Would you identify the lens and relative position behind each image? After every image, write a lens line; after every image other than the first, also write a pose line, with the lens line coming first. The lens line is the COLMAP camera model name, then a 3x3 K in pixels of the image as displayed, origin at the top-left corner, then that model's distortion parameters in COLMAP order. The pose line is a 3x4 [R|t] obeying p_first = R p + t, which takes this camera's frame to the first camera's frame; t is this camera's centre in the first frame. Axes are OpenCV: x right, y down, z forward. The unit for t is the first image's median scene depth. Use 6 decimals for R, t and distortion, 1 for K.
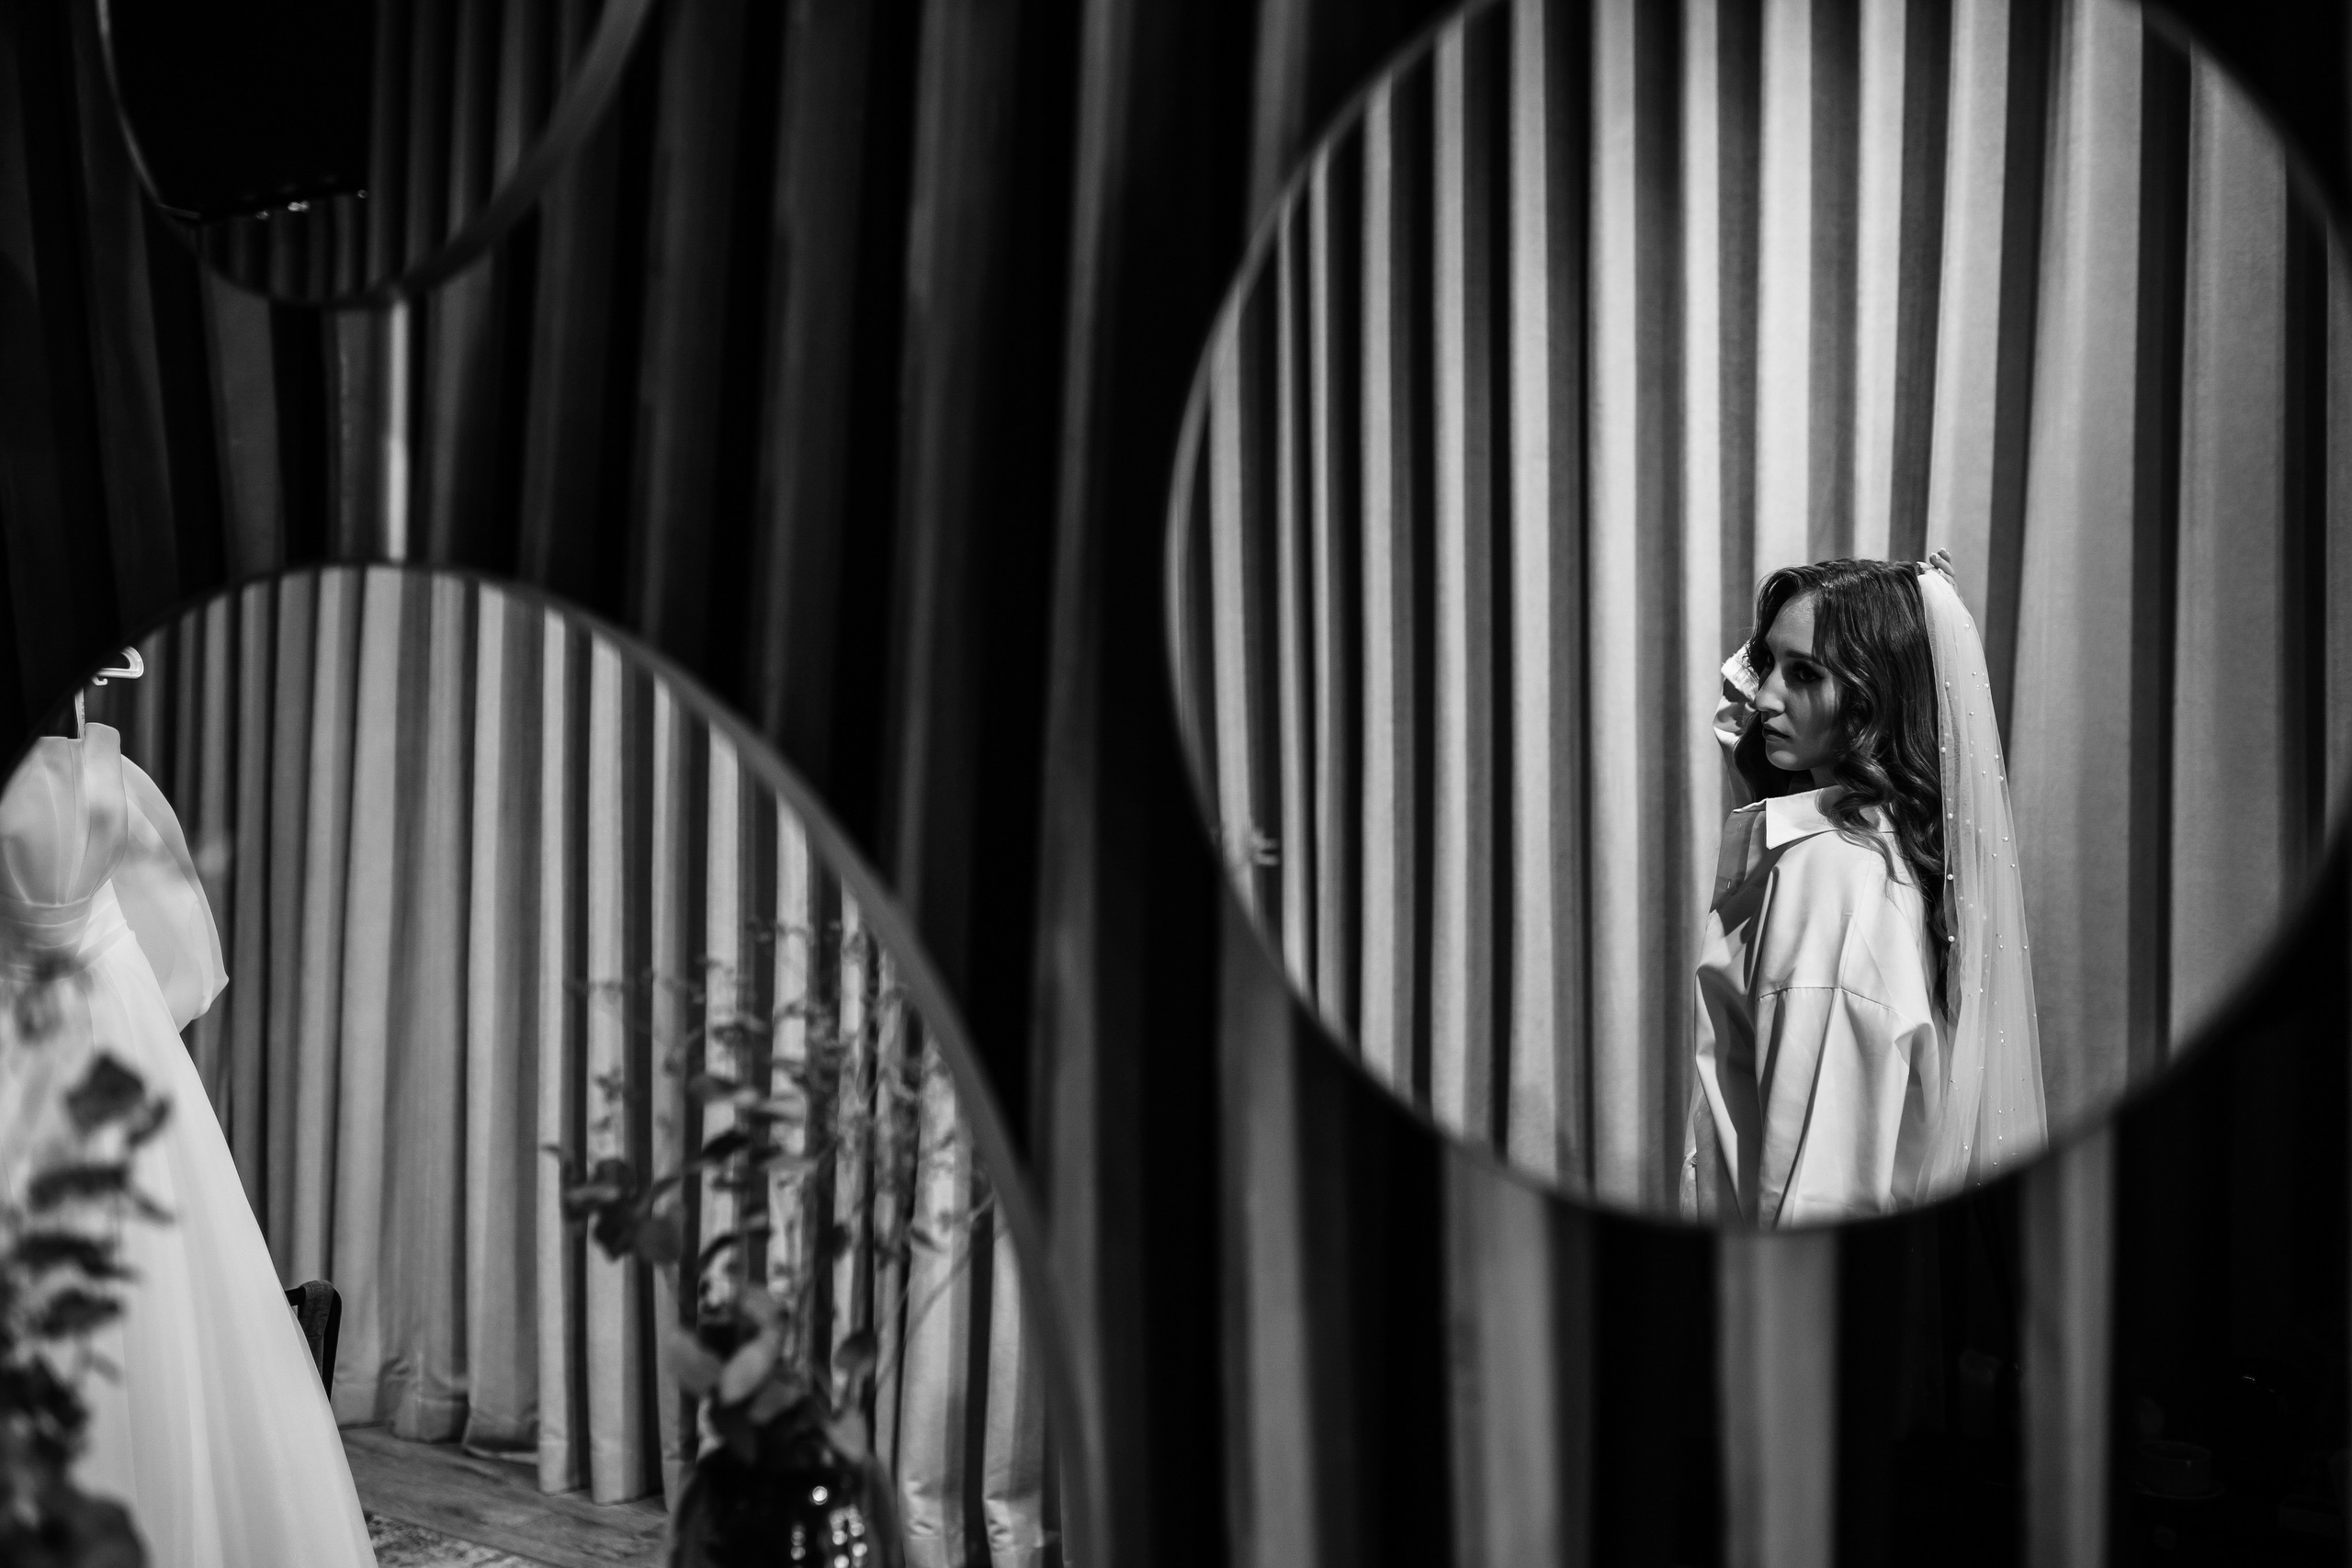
lens RADIAL K [[2385.2, 0, 1163.4], [0, 2385.2, 767.2], [0, 0, 1]] dist [0.017768, 0.000000]
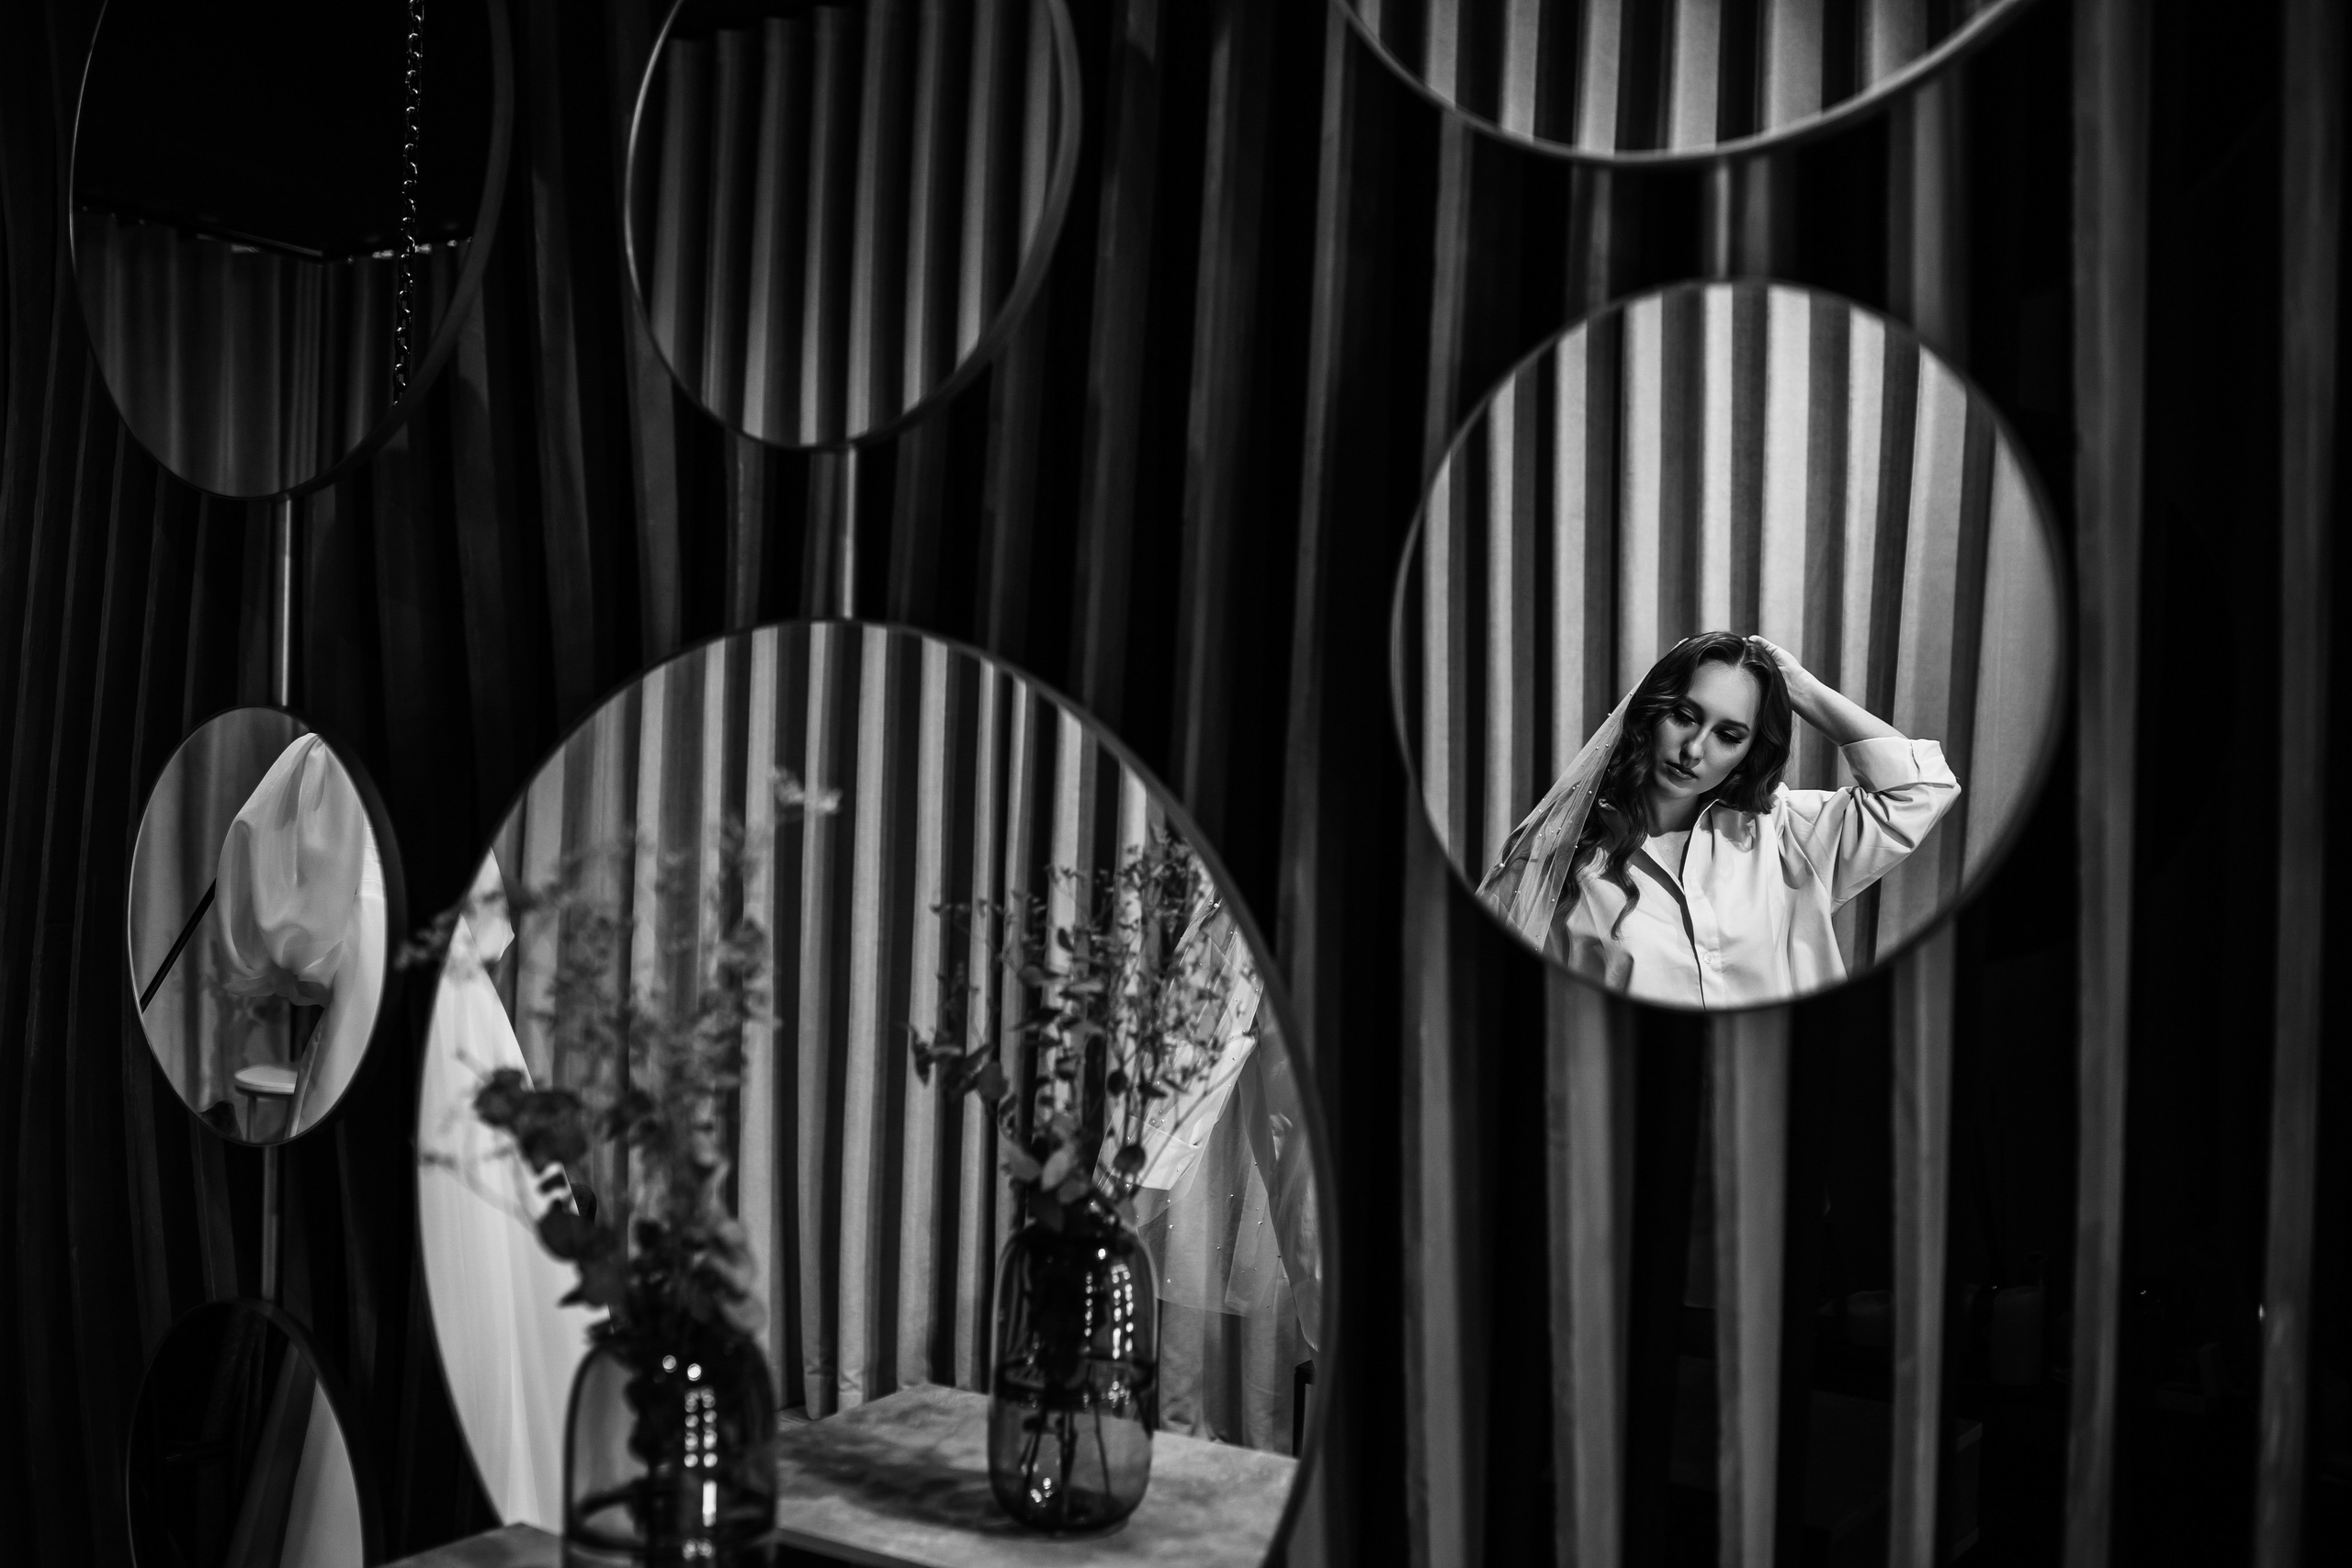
lens RADIAL K [[2385.2, 0, 1187.7], [0, 2385.2, 796.4], [0, 0, 1]] dist [0.017768, 0.000000]
pose [[0.999917, 0.012277, 0.003908, -0.098774], [-0.012290, 0.999919, 0.003303, 0.016826], [-0.003867, -0.003351, 0.999987, -0.460085]]
